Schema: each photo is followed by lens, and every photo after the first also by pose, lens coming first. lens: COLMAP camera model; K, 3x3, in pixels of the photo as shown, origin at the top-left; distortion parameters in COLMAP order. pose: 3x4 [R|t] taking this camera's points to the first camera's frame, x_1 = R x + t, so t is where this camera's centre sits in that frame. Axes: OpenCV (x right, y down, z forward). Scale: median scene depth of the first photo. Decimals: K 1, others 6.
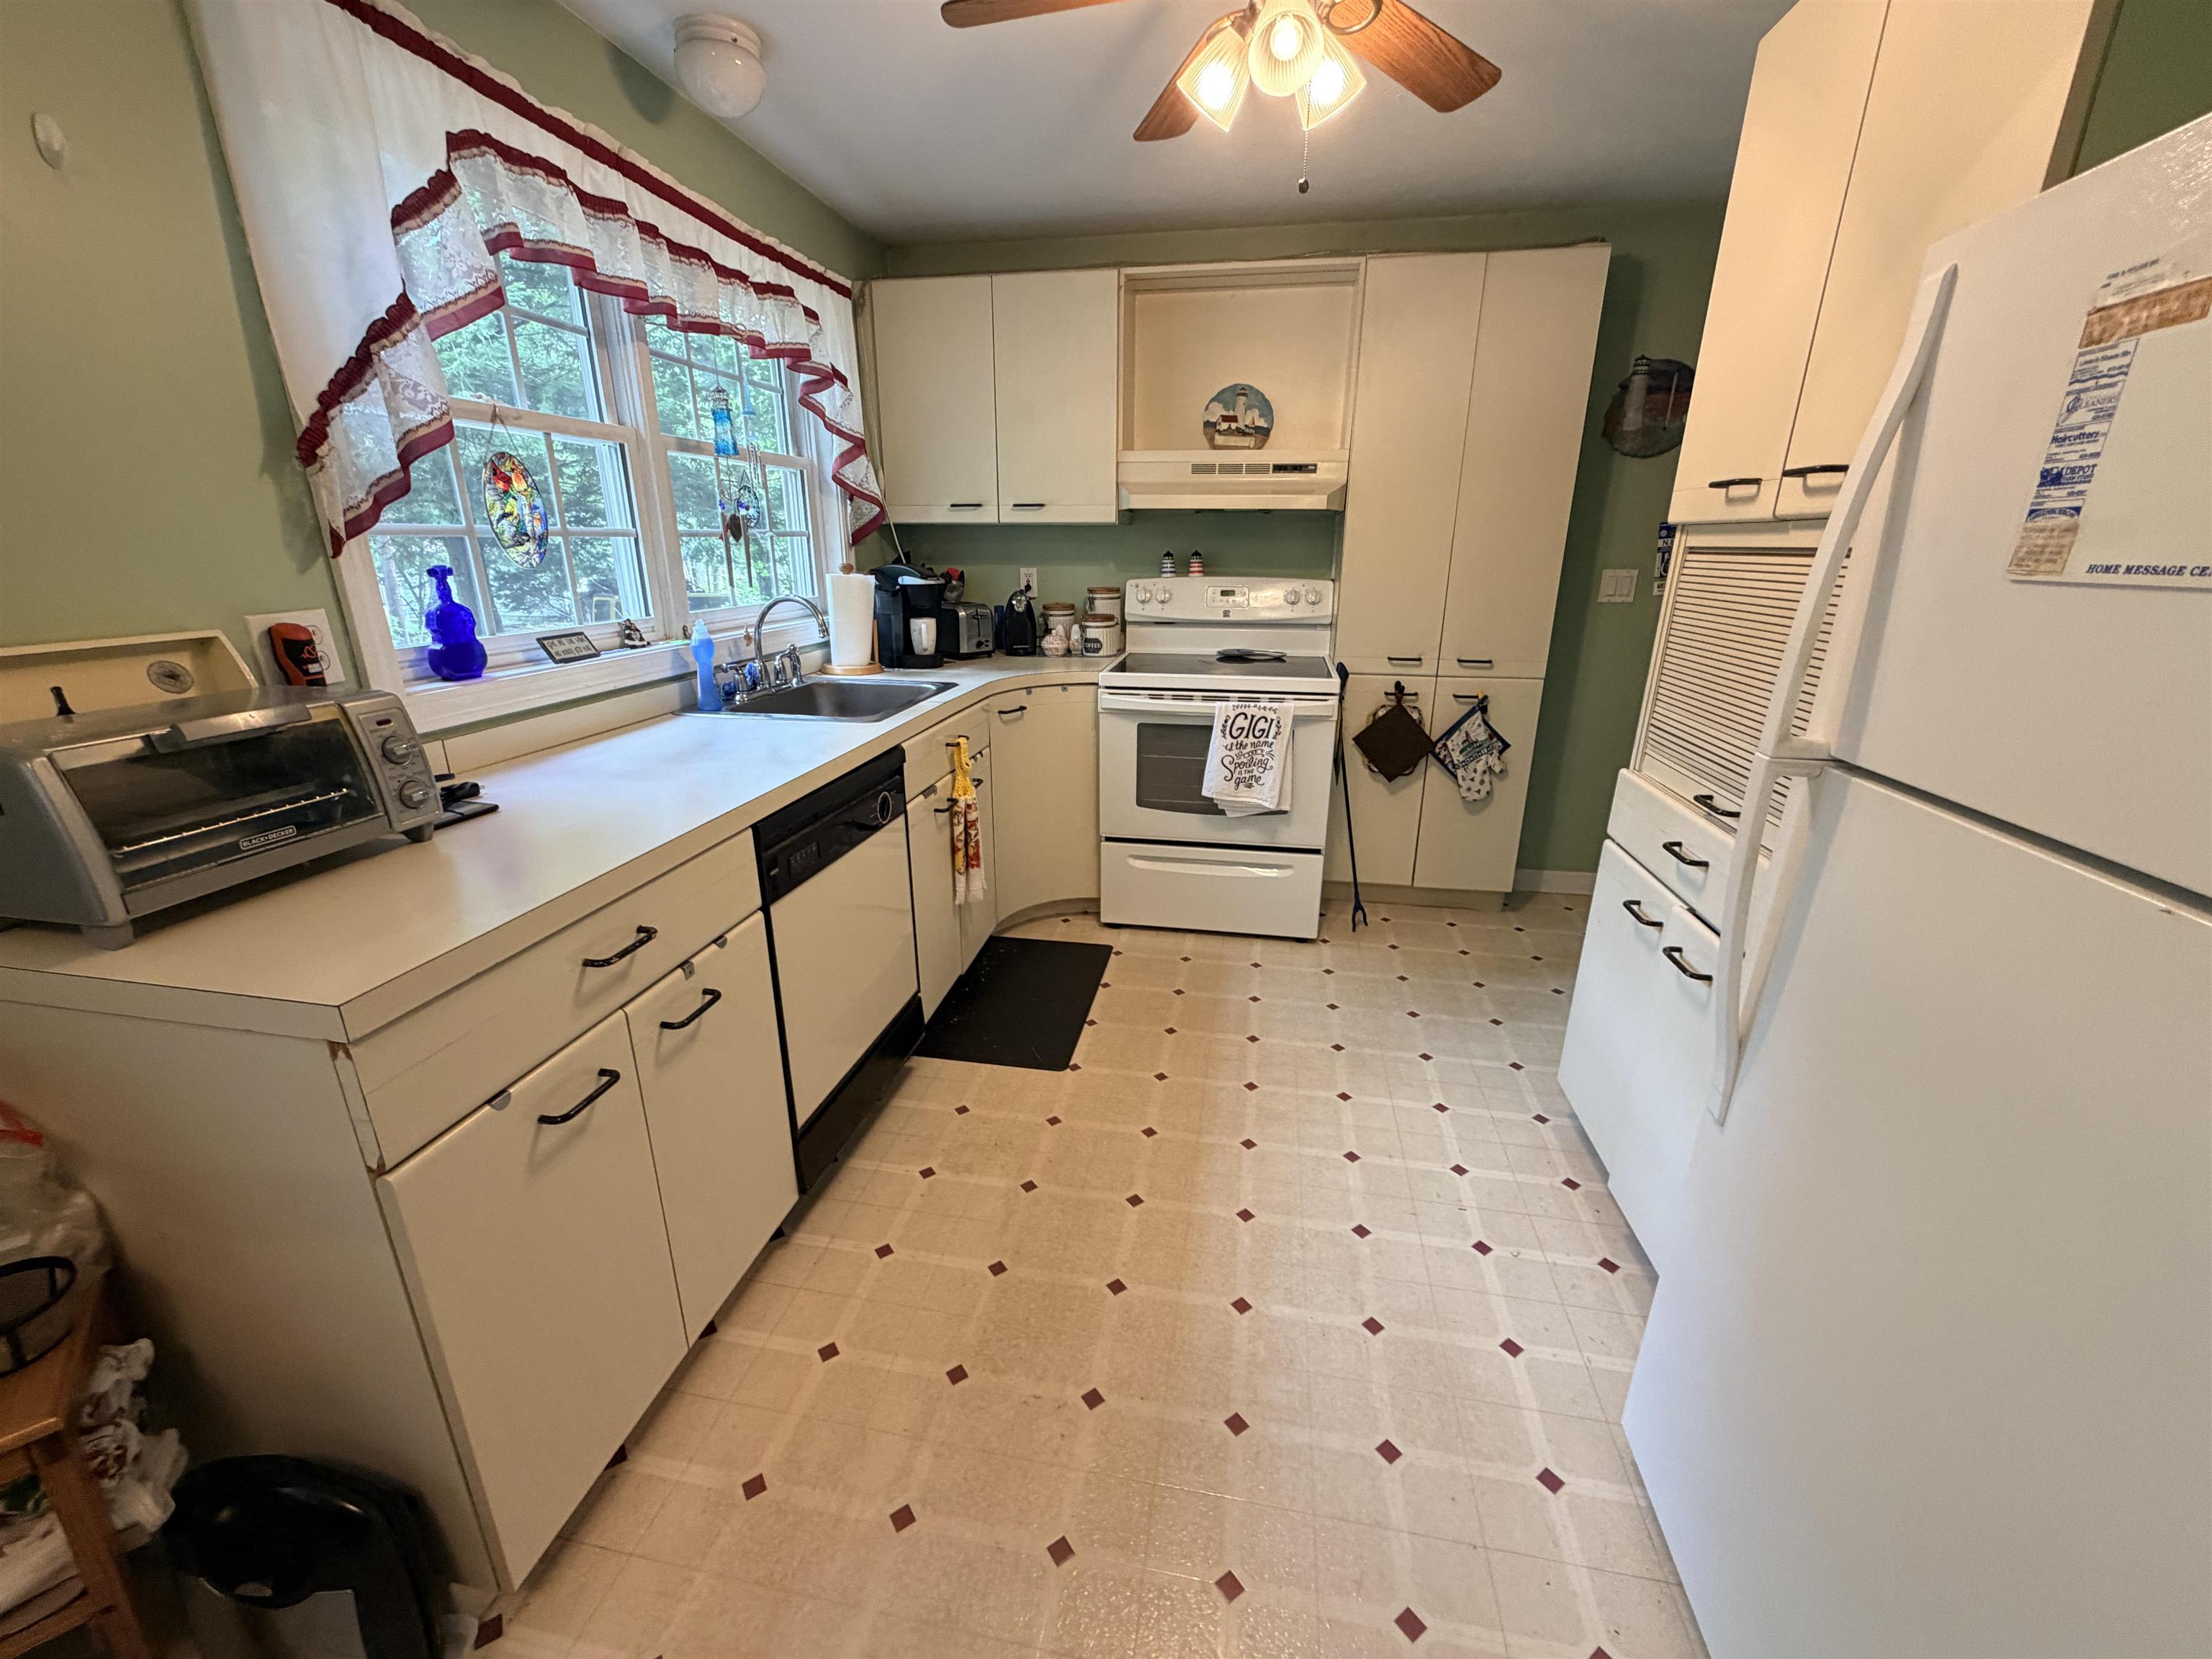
lens RADIAL K [[880.4, 0, 1103.2], [0, 880.4, 830.1], [0, 0, 1]] dist [0.000006, -0.000241]
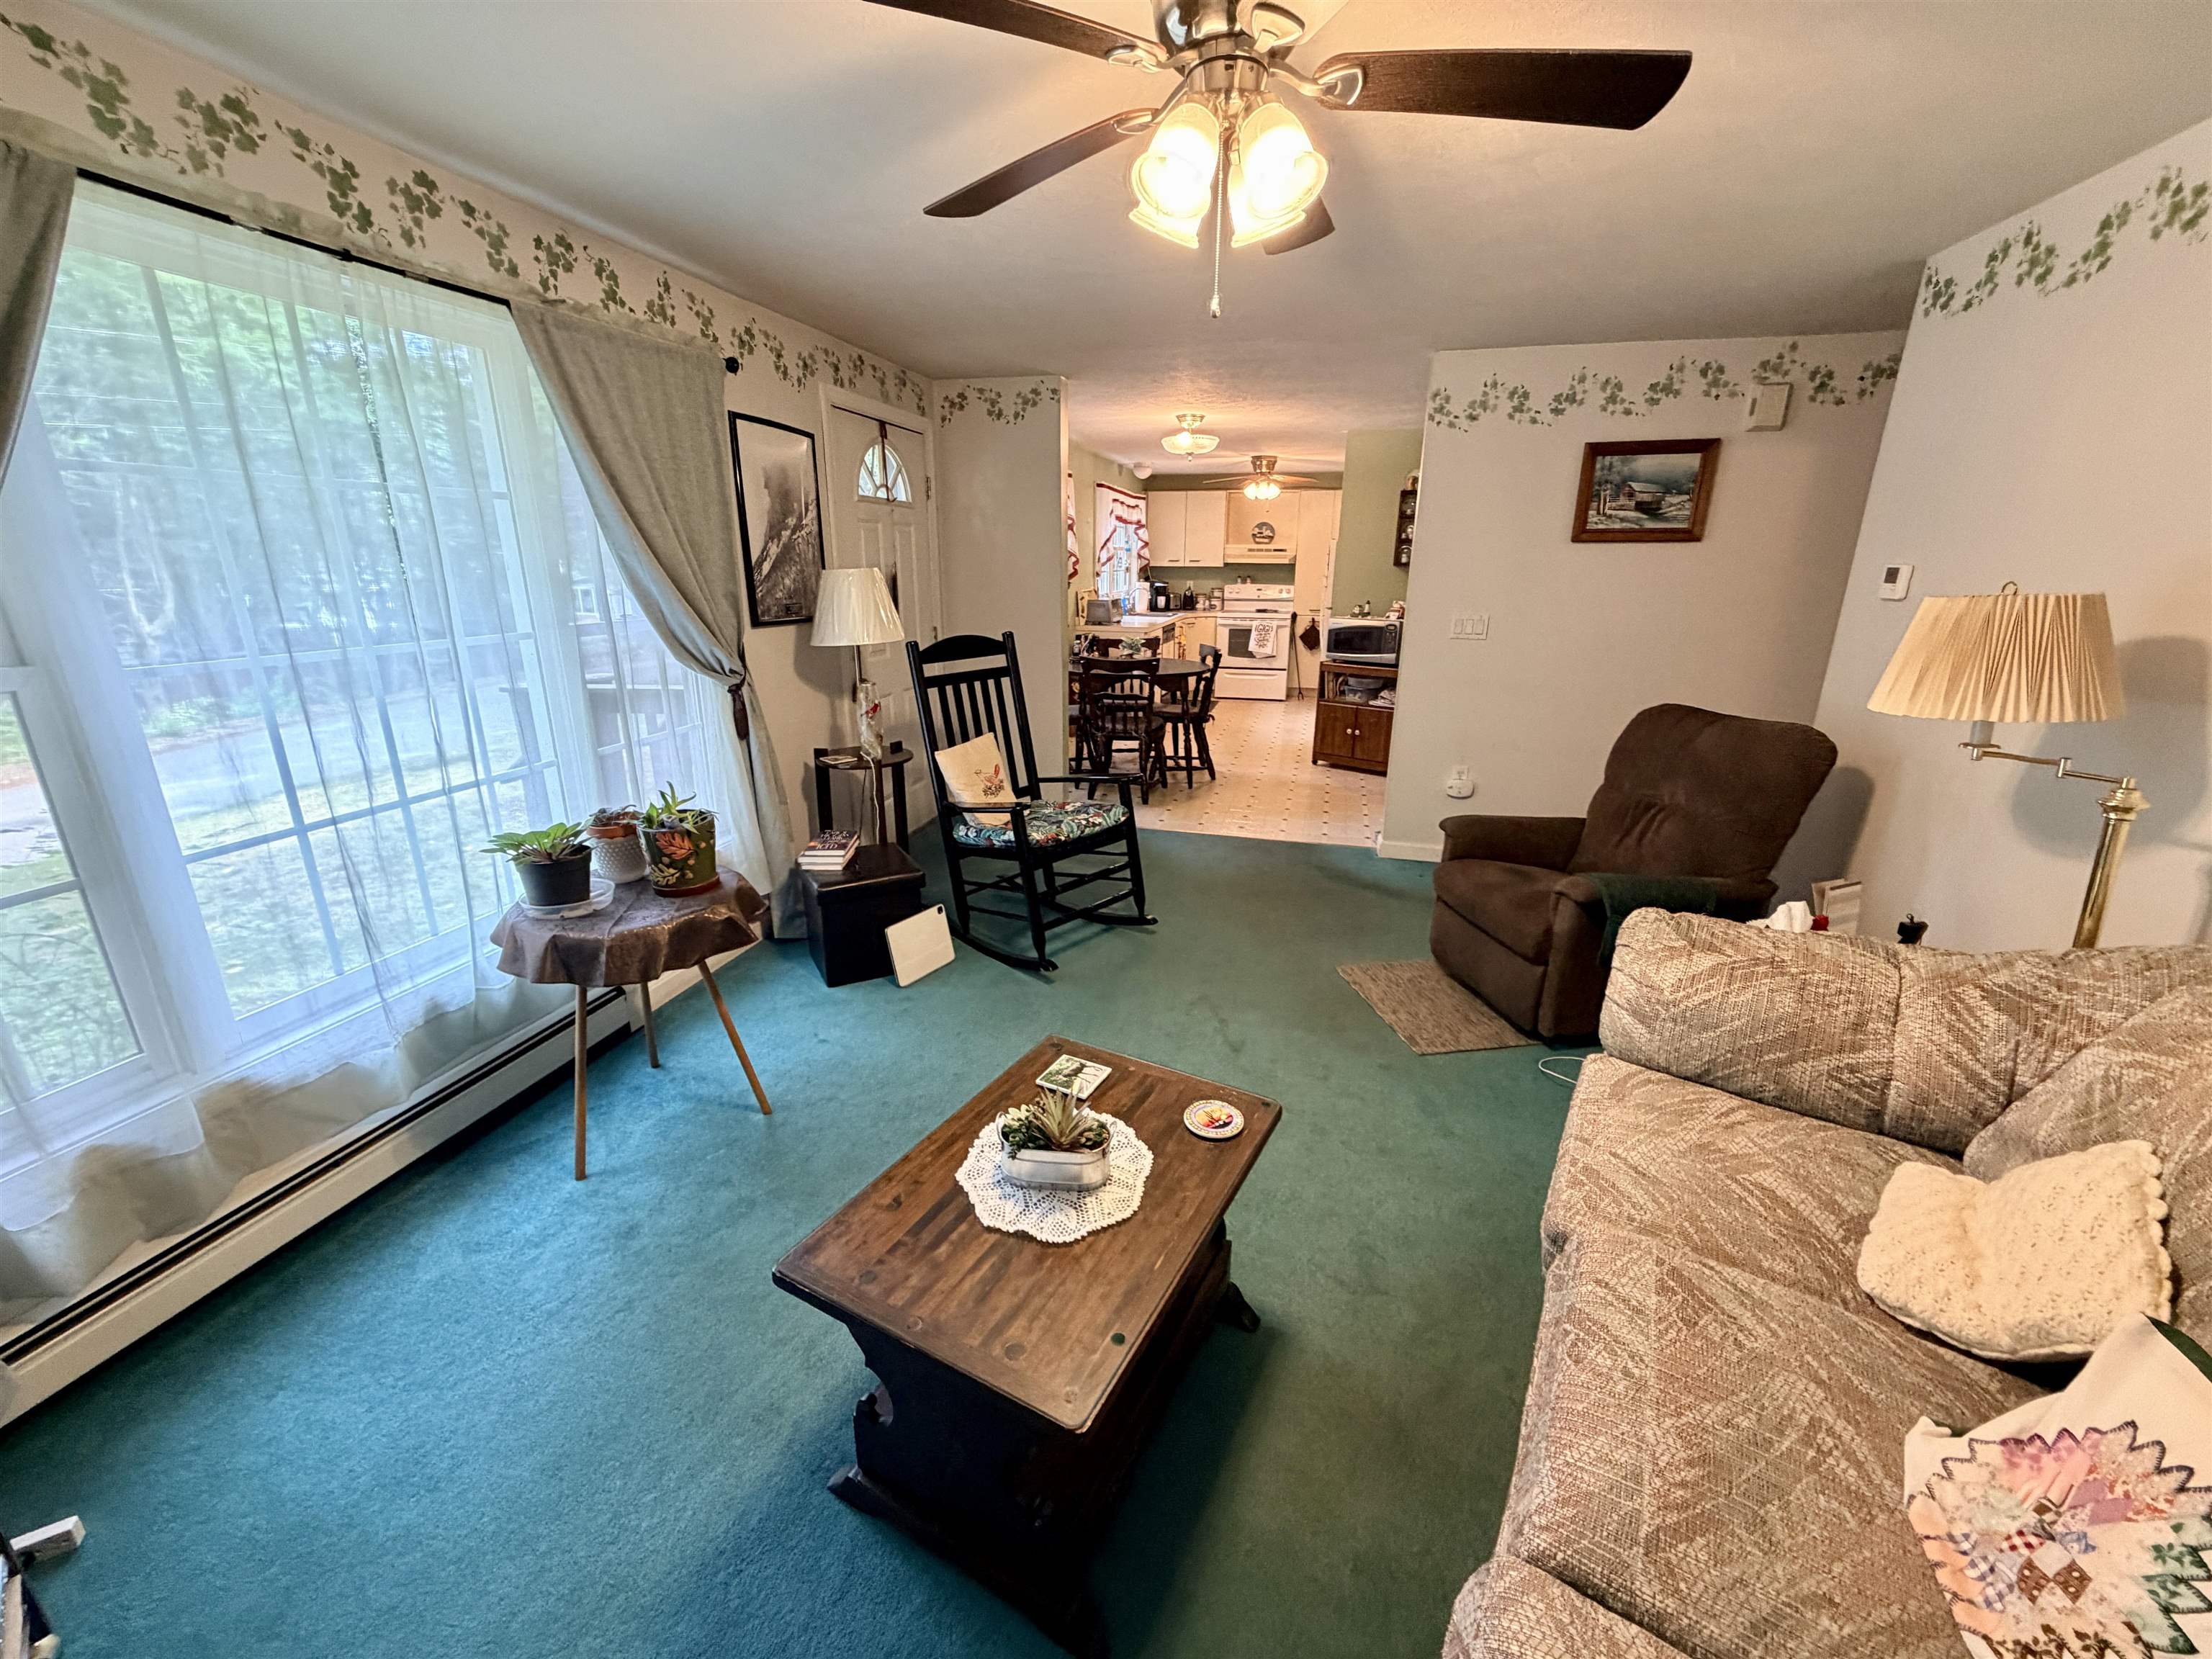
lens RADIAL K [[880.4, 0, 1102.8], [0, 880.4, 830.2], [0, 0, 1]] dist [0.000006, -0.000241]
pose [[0.997570, 0.022466, -0.065944, -0.289080], [-0.023701, 0.999557, -0.018015, 1.024832], [0.065510, 0.019534, 0.997661, -3.343568]]
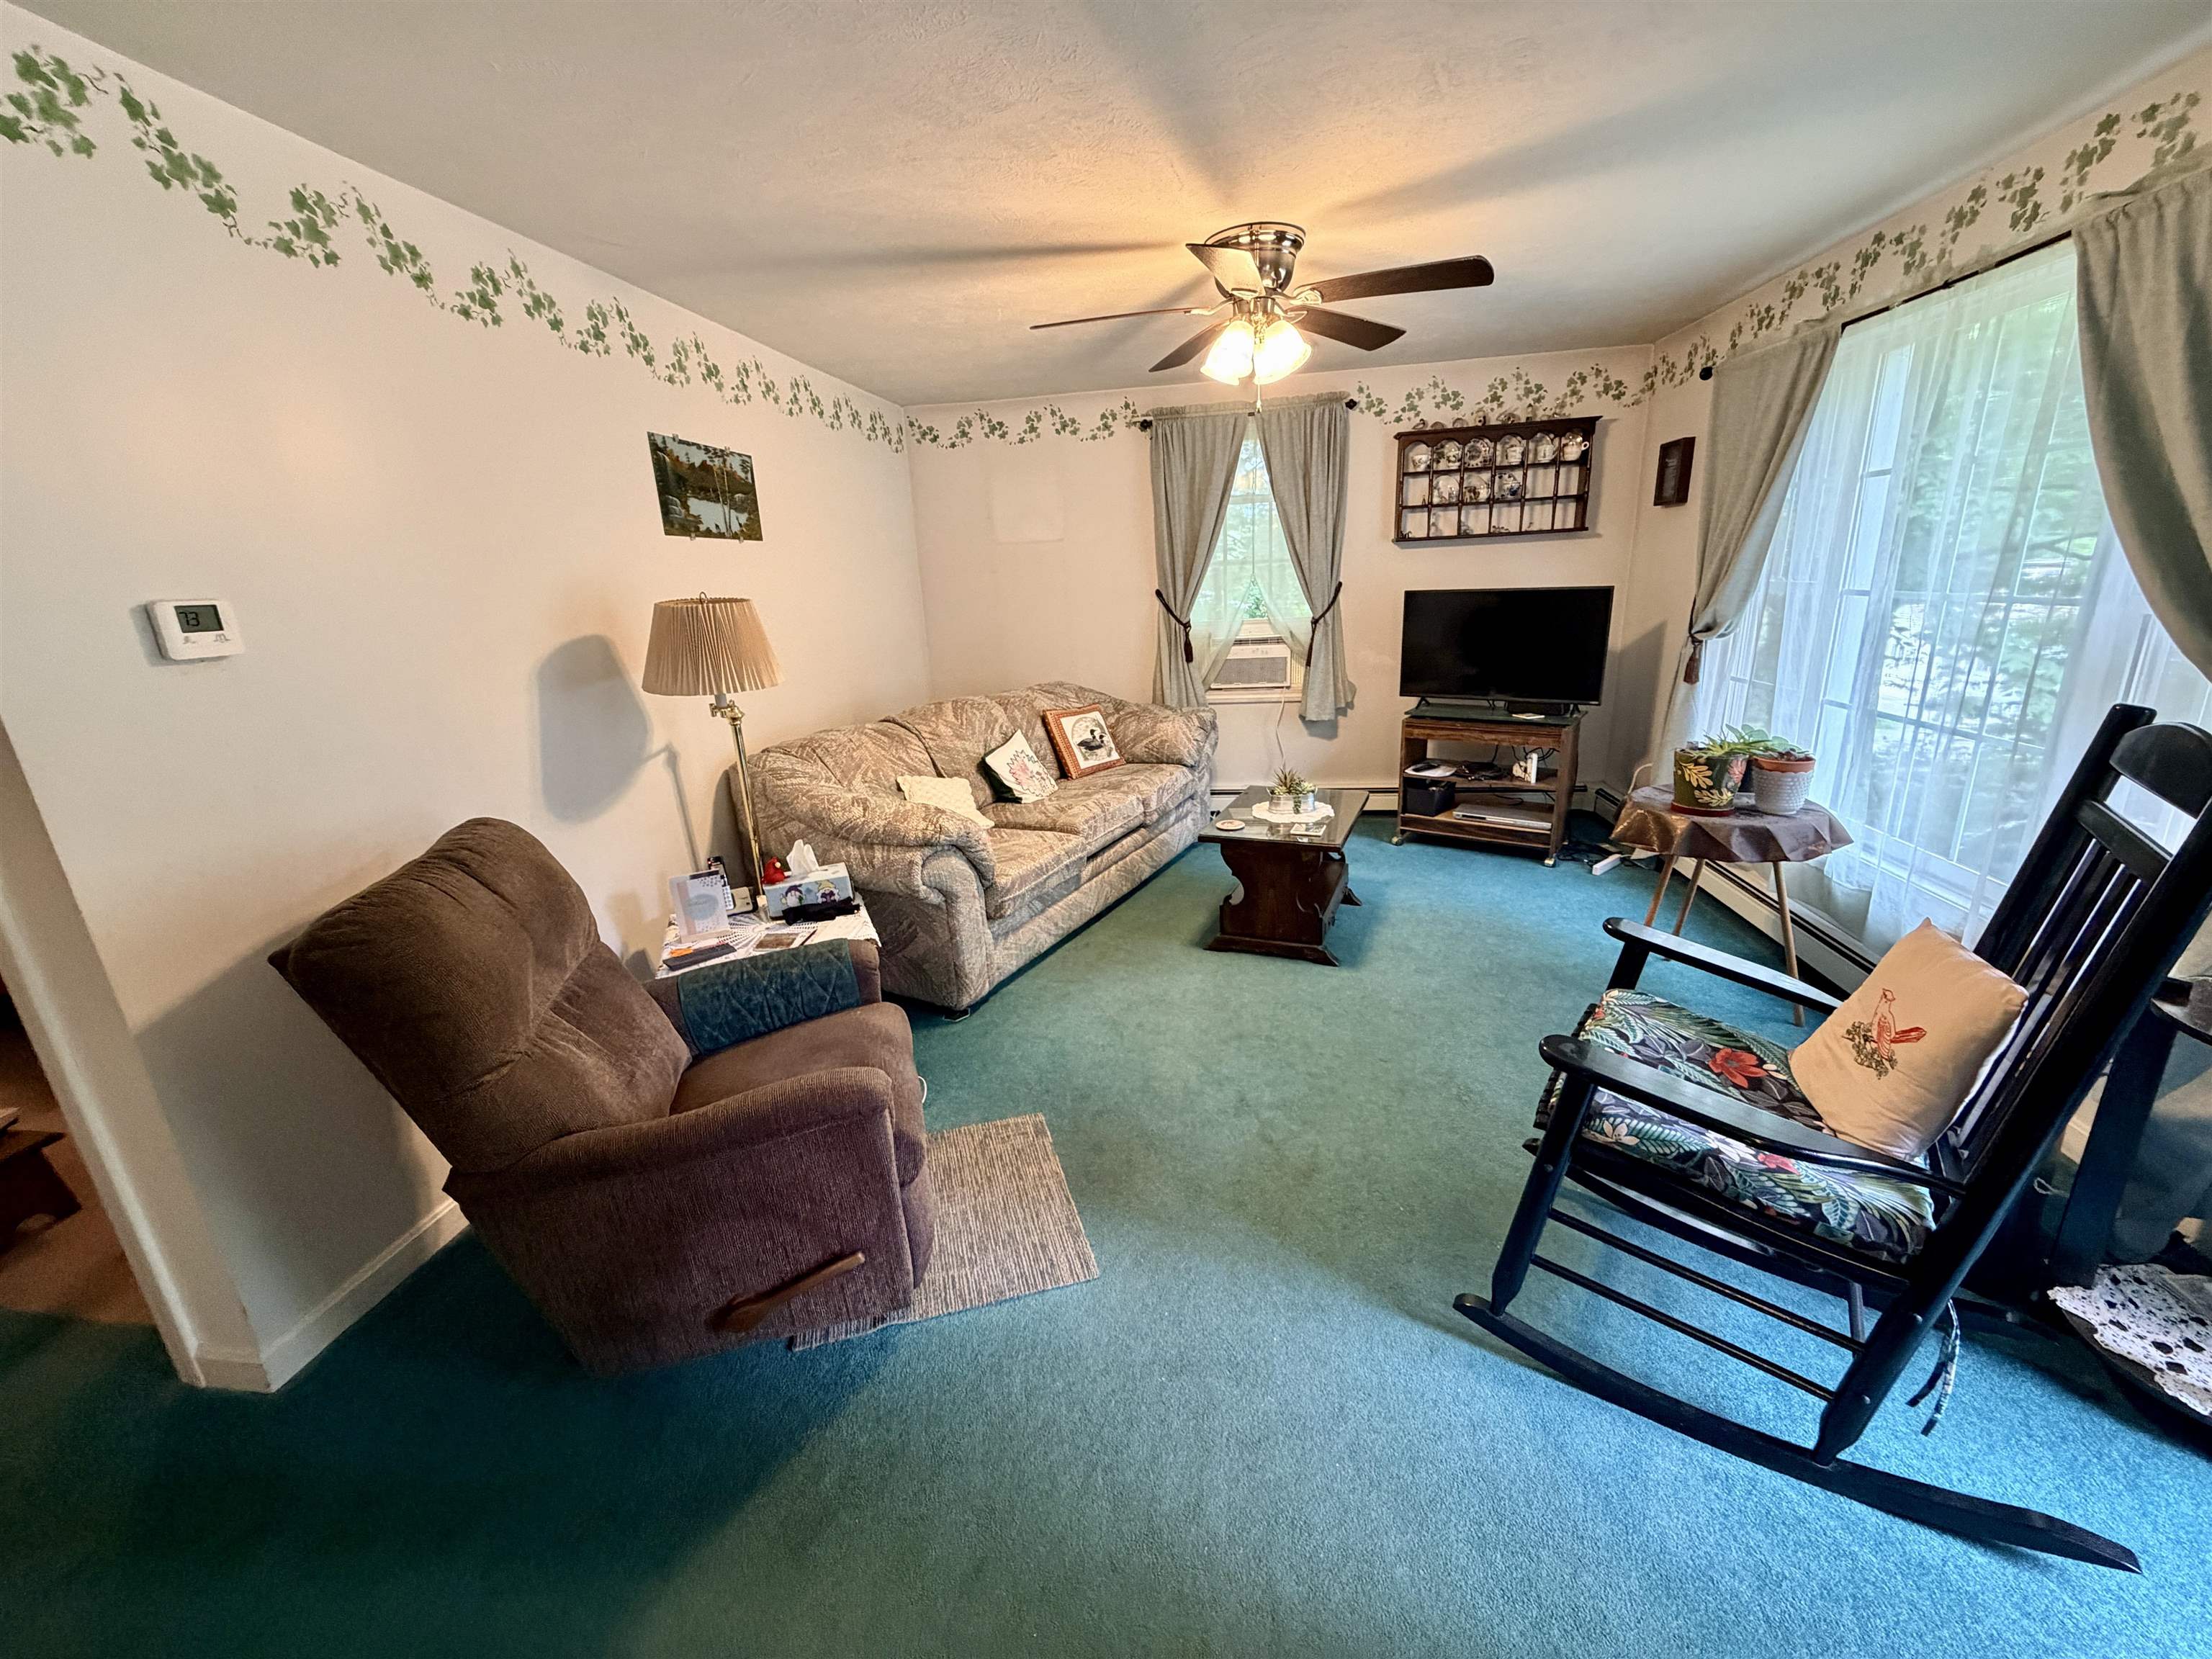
lens RADIAL K [[880.4, 0, 1102.7], [0, 880.4, 829.6], [0, 0, 1]] dist [0.000006, -0.000241]
pose [[-0.998649, 0.050124, -0.013702, 0.035938], [0.033550, 0.823316, 0.566590, 0.309753], [0.039681, 0.565365, -0.823886, -1.112133]]
